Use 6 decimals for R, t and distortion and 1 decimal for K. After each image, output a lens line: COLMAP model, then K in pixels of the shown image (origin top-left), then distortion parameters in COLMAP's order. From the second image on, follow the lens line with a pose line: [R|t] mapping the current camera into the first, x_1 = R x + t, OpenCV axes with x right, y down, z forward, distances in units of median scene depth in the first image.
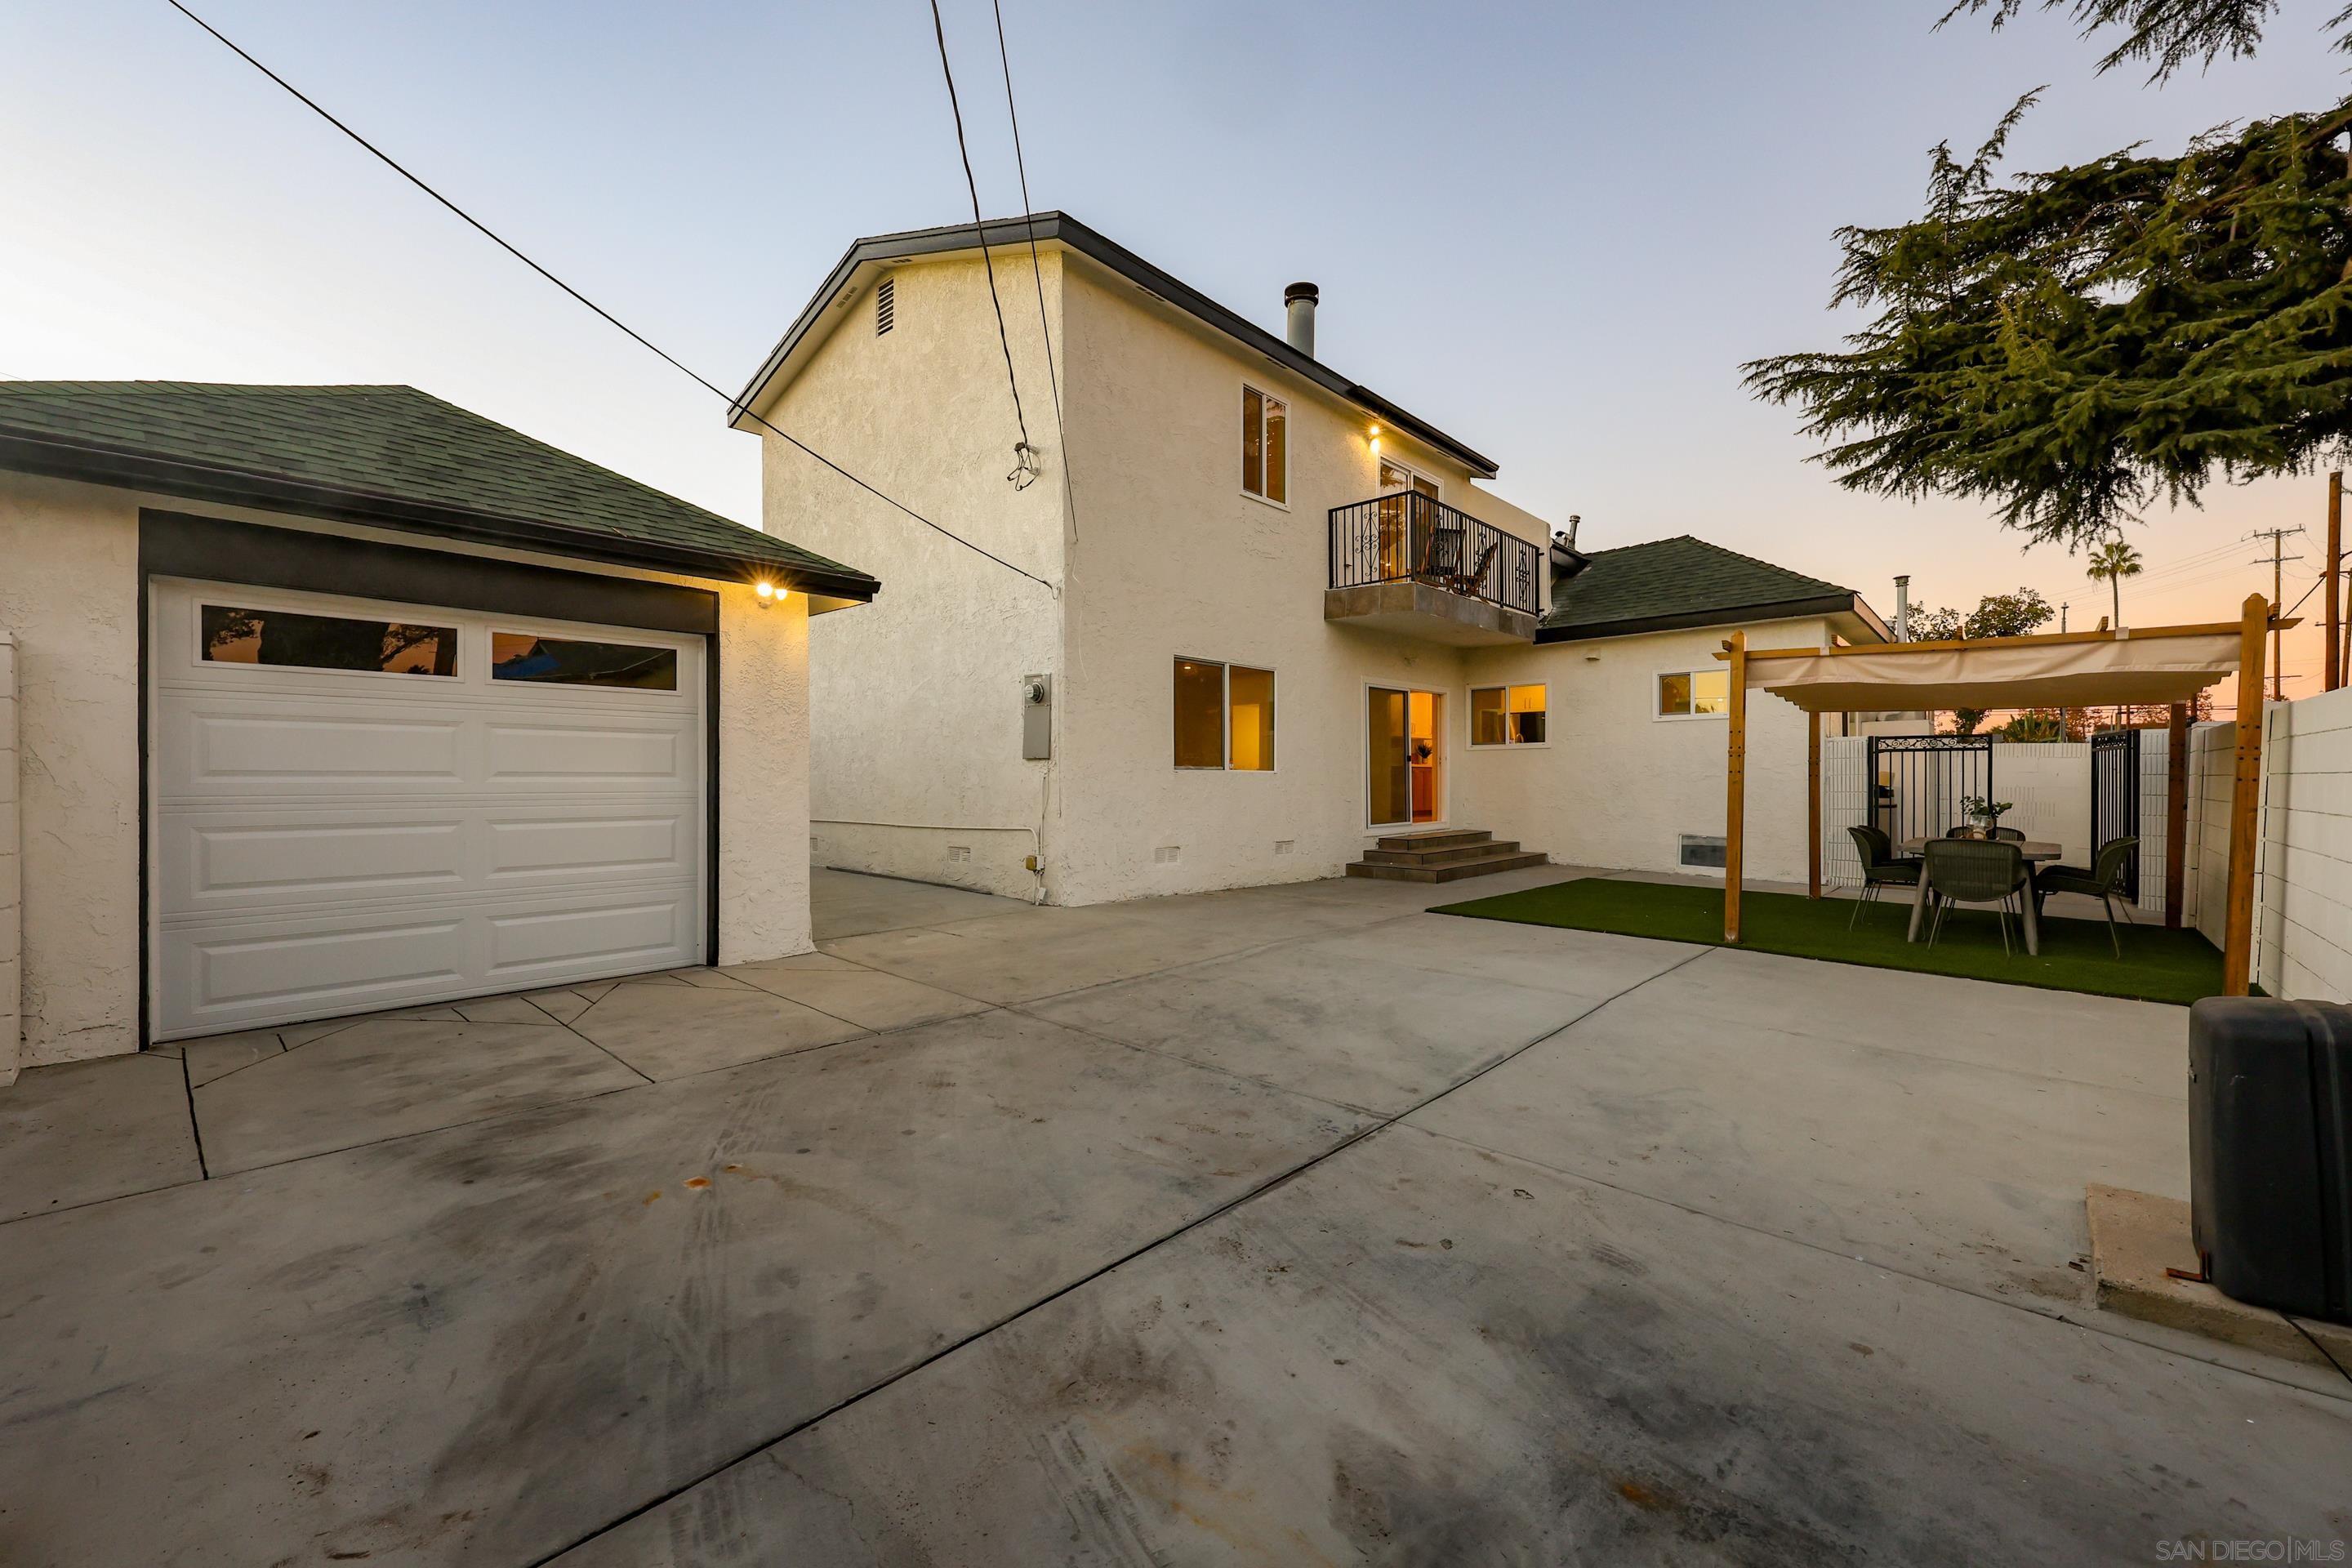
lens RADIAL K [[916.1, 0, 1176.0], [0, 916.1, 784.0], [0, 0, 1]] dist [0.000717, 0.000159]
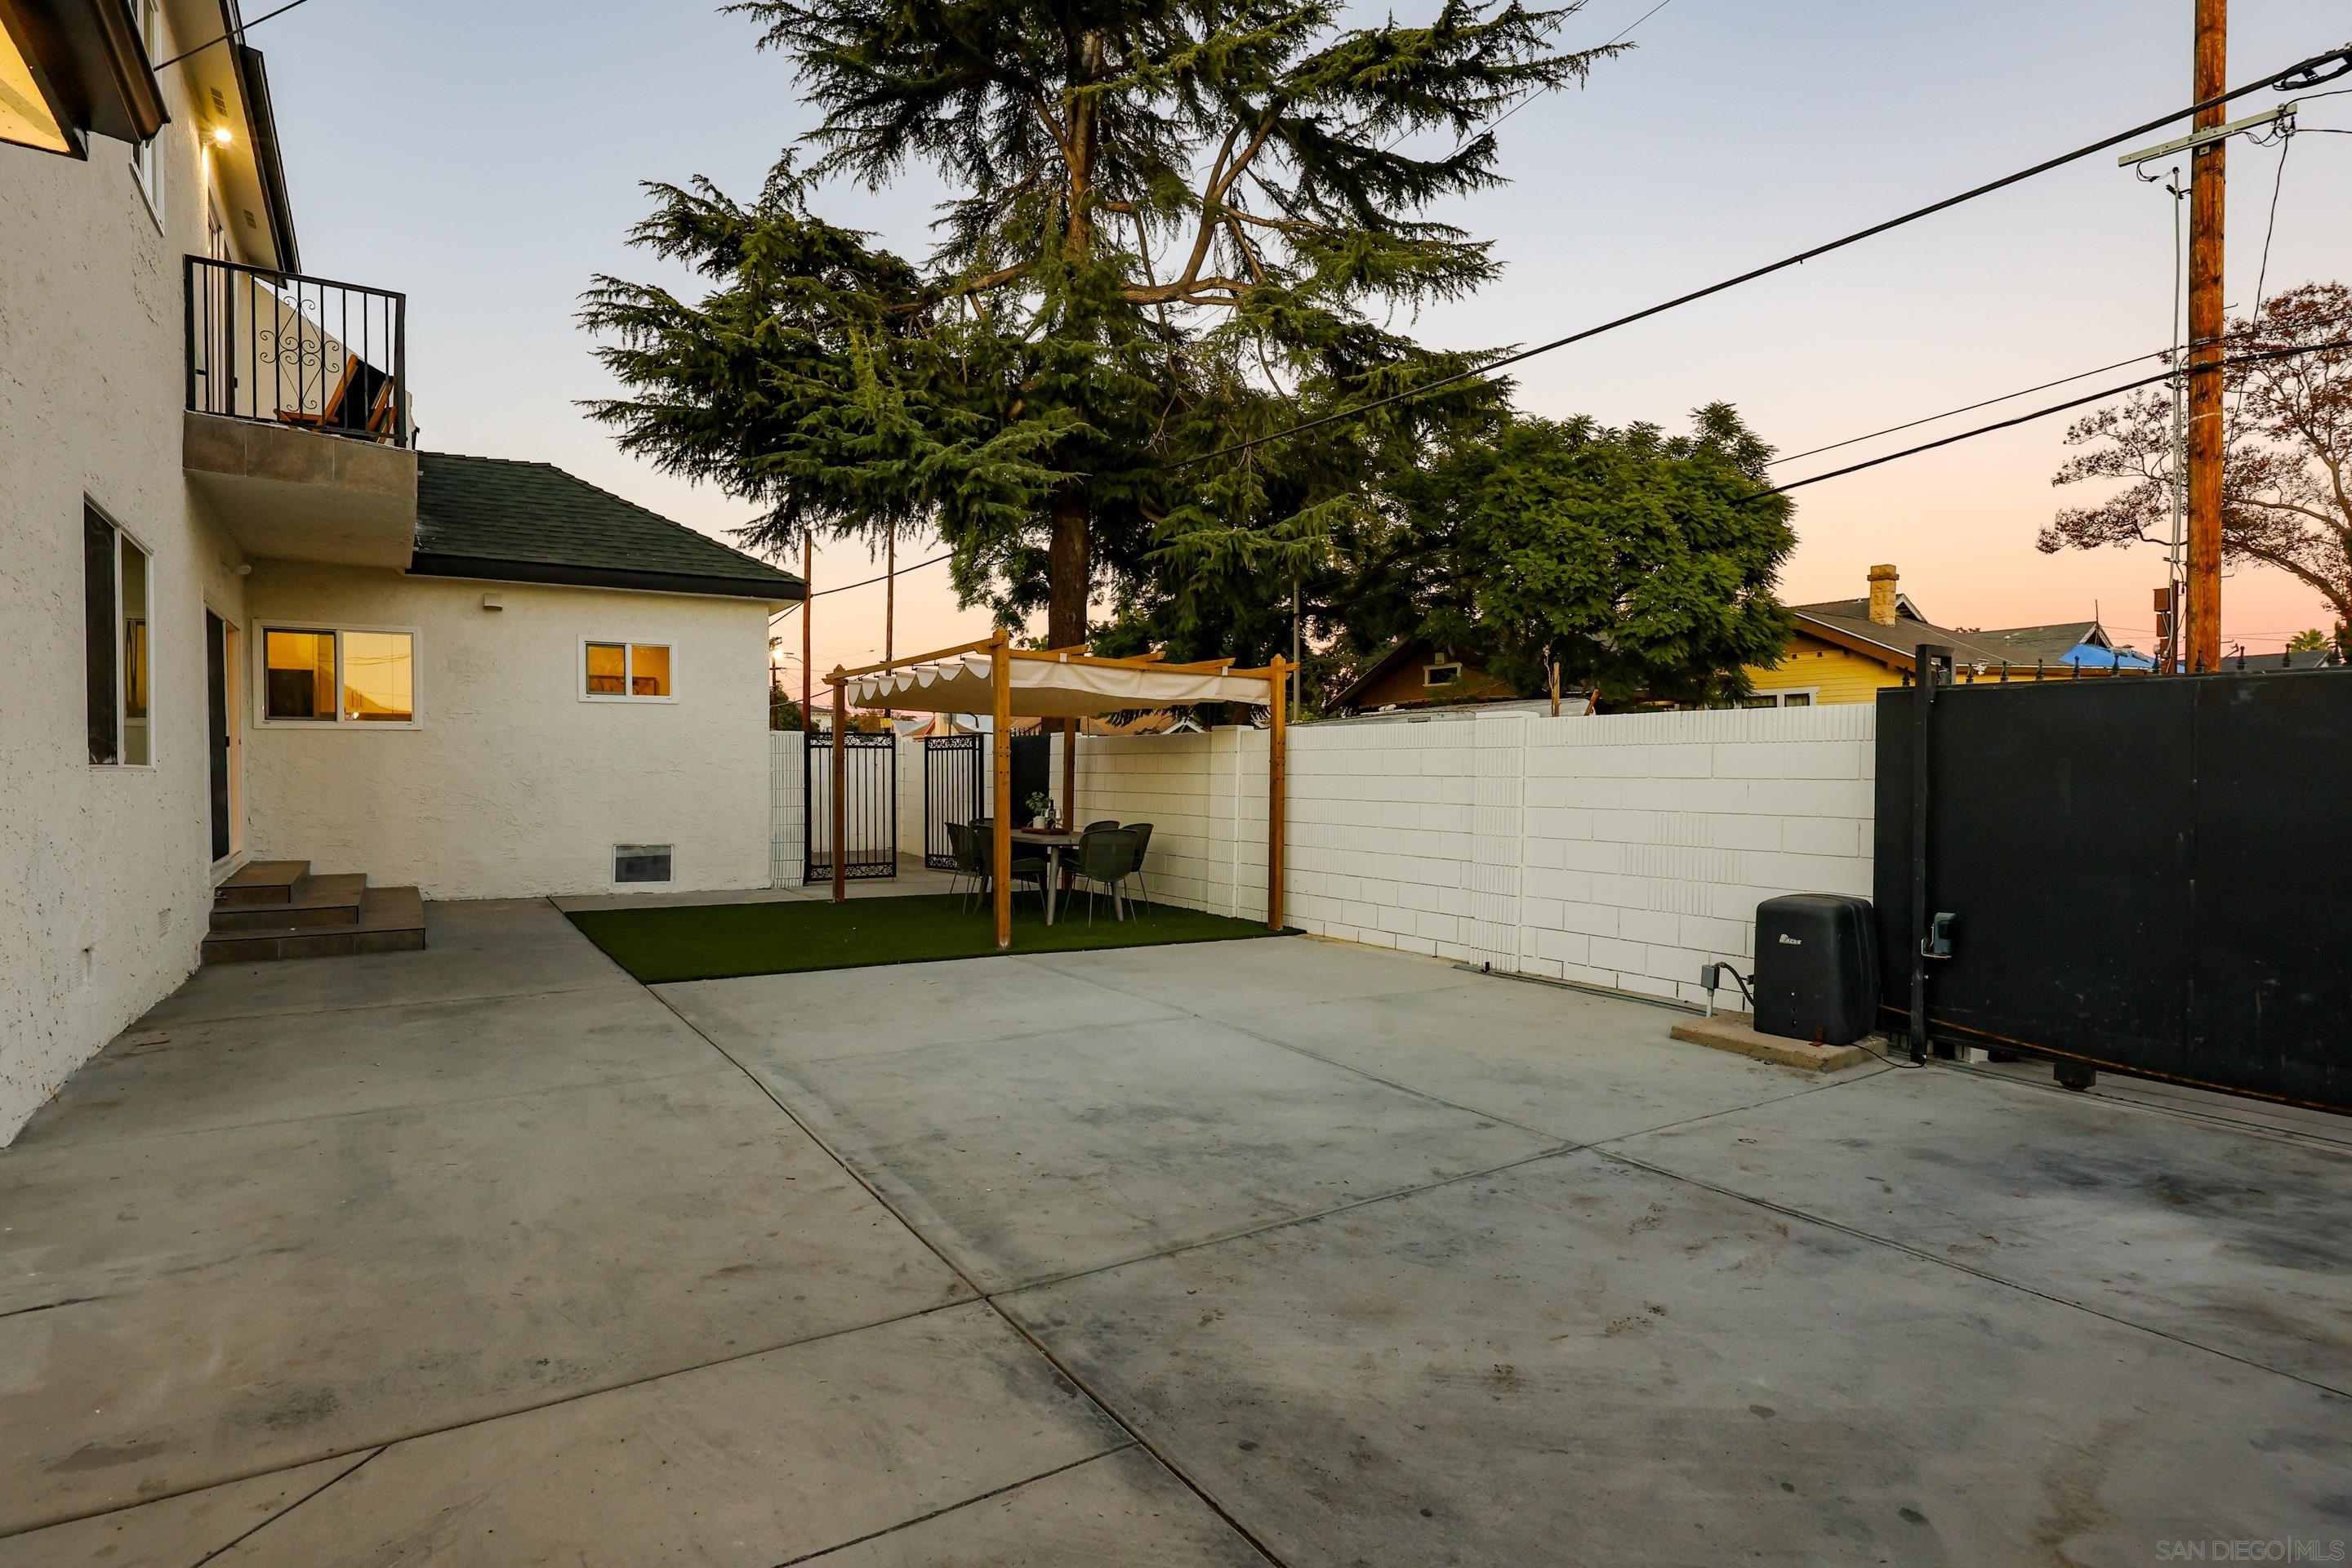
lens RADIAL K [[1153.4, 0, 1094.1], [0, 1153.4, 777.0], [0, 0, 1]] dist [-0.002138, 0.000343]
pose [[0.282683, -0.007541, 0.959184, -0.381903], [0.004769, 0.999968, 0.006456, -0.011543], [-0.959202, 0.002750, 0.282710, 0.409826]]
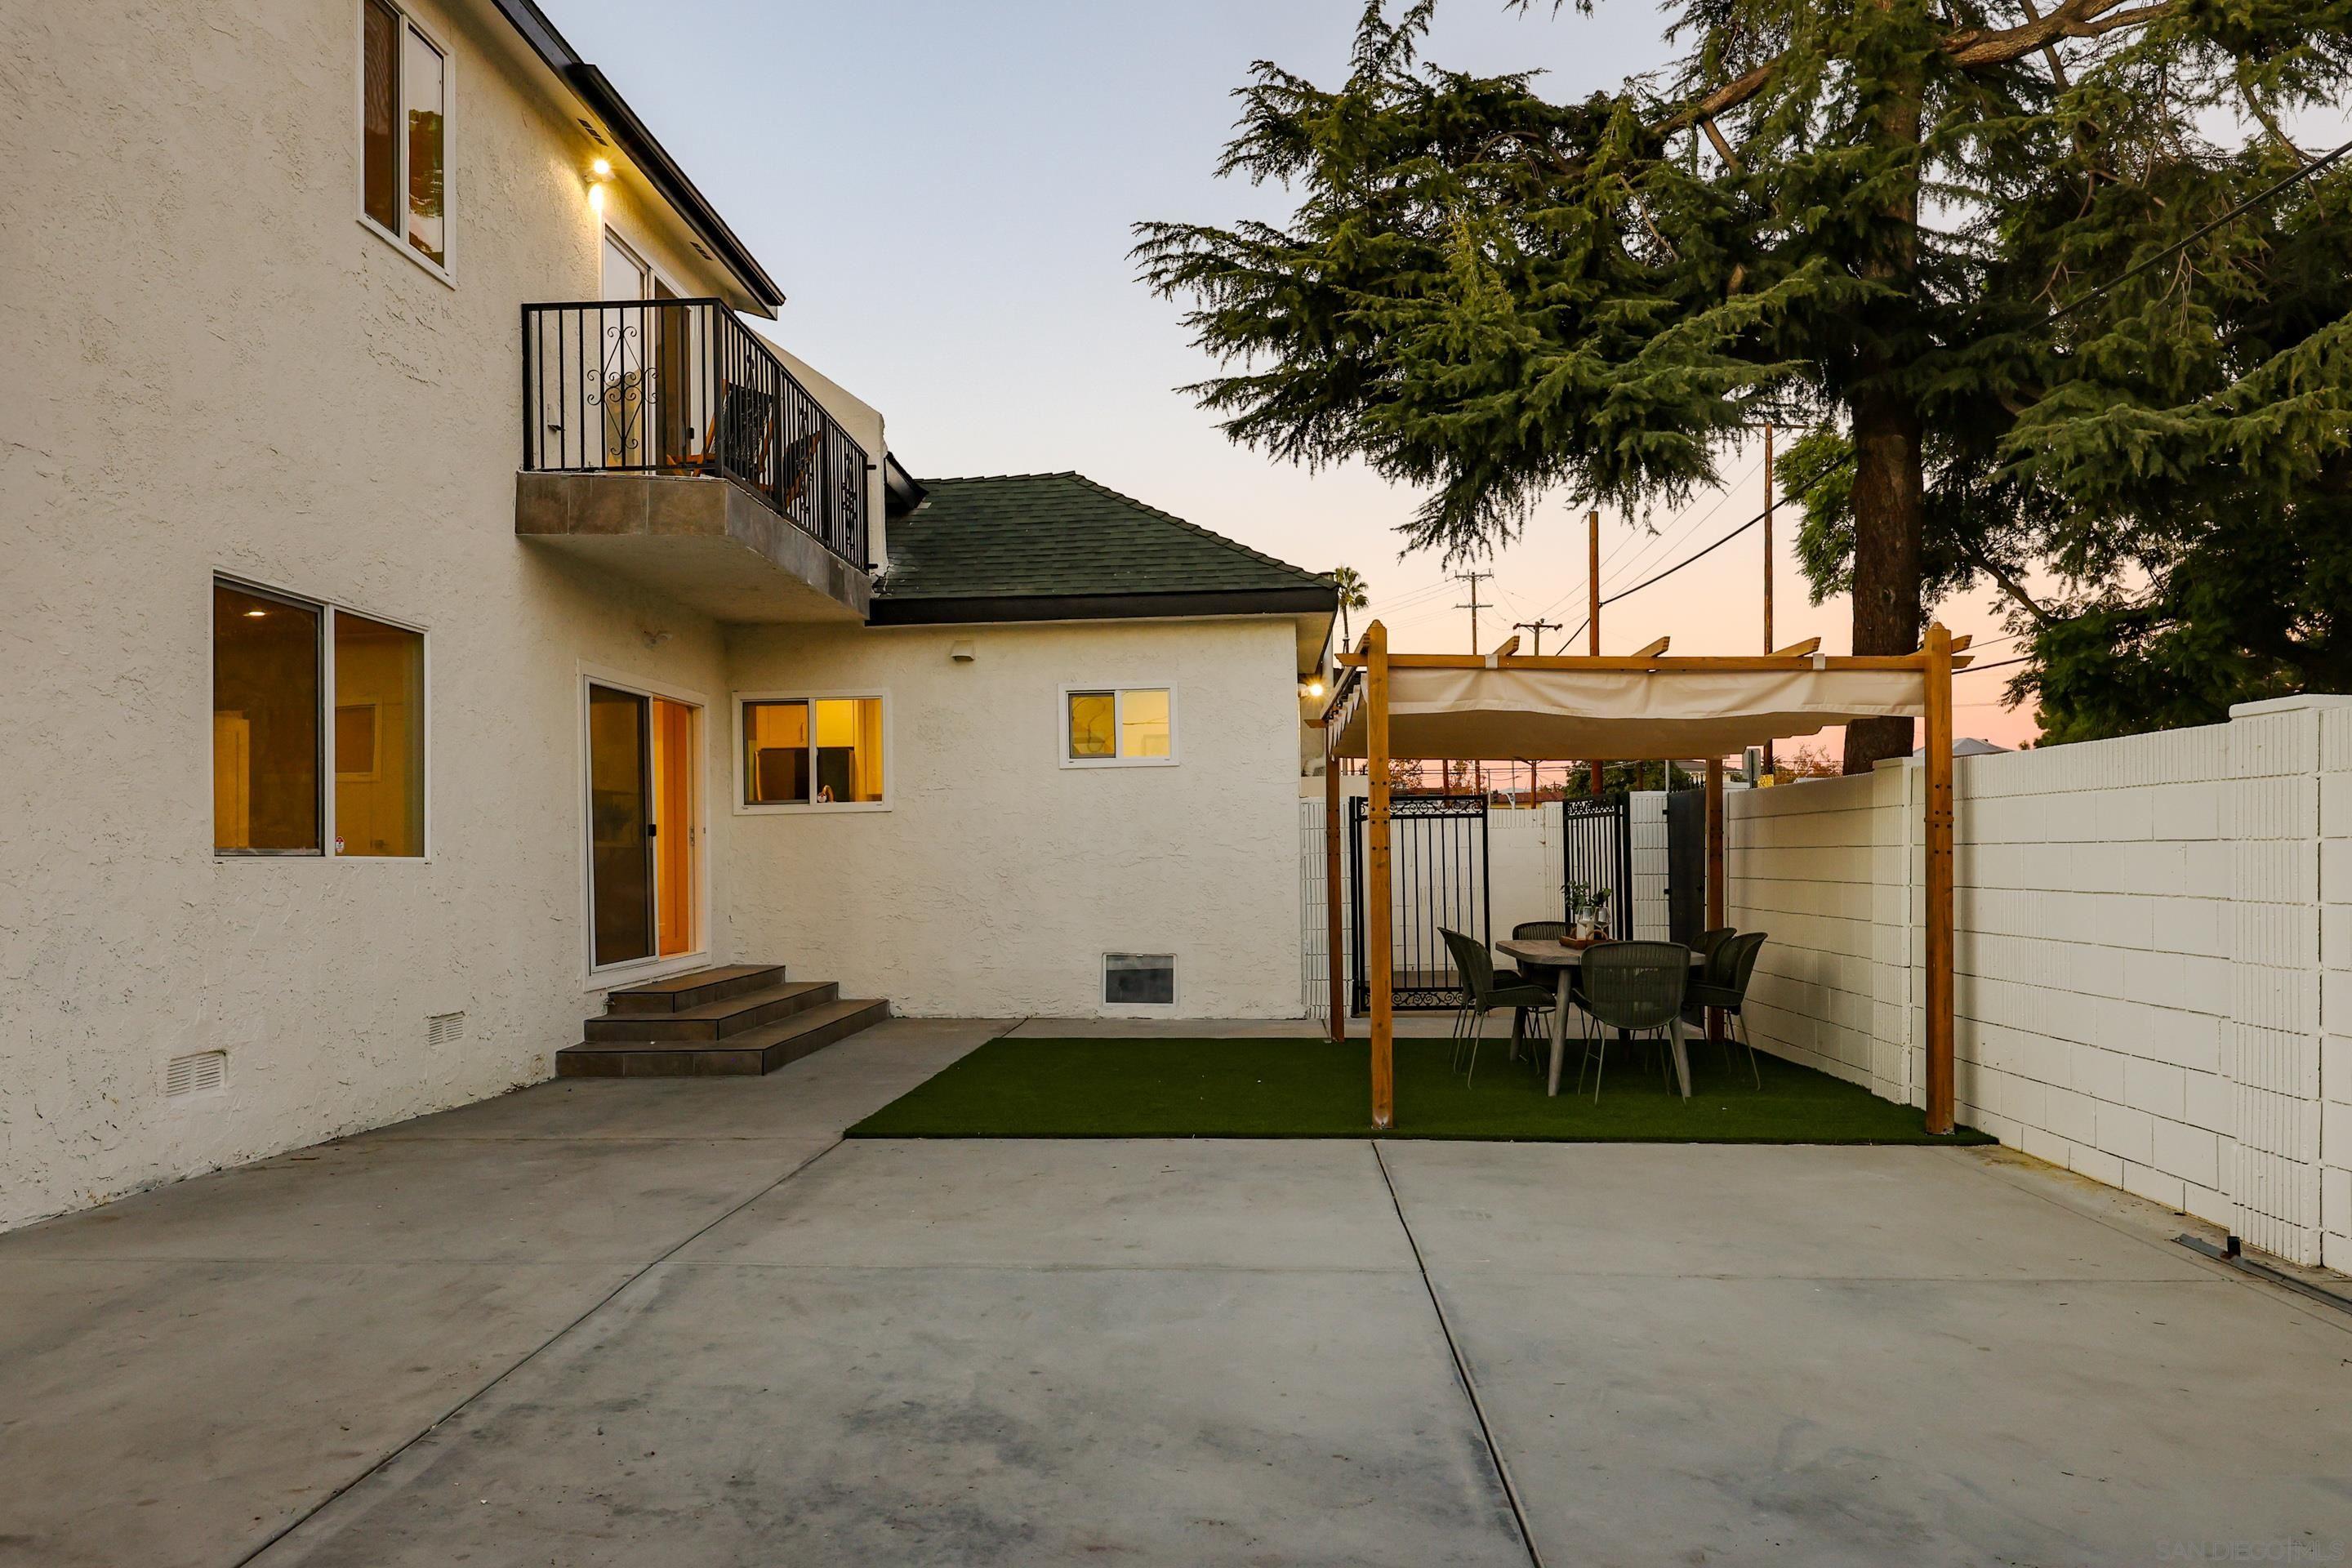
lens RADIAL K [[1605.2, 0, 1184.1], [0, 1605.2, 812.0], [0, 0, 1]] dist [0.003840, 0.000106]
pose [[0.760855, 0.006871, 0.648886, -0.135786], [0.019698, 0.999239, -0.033678, -0.003186], [-0.648623, 0.038405, 0.760140, 0.194372]]
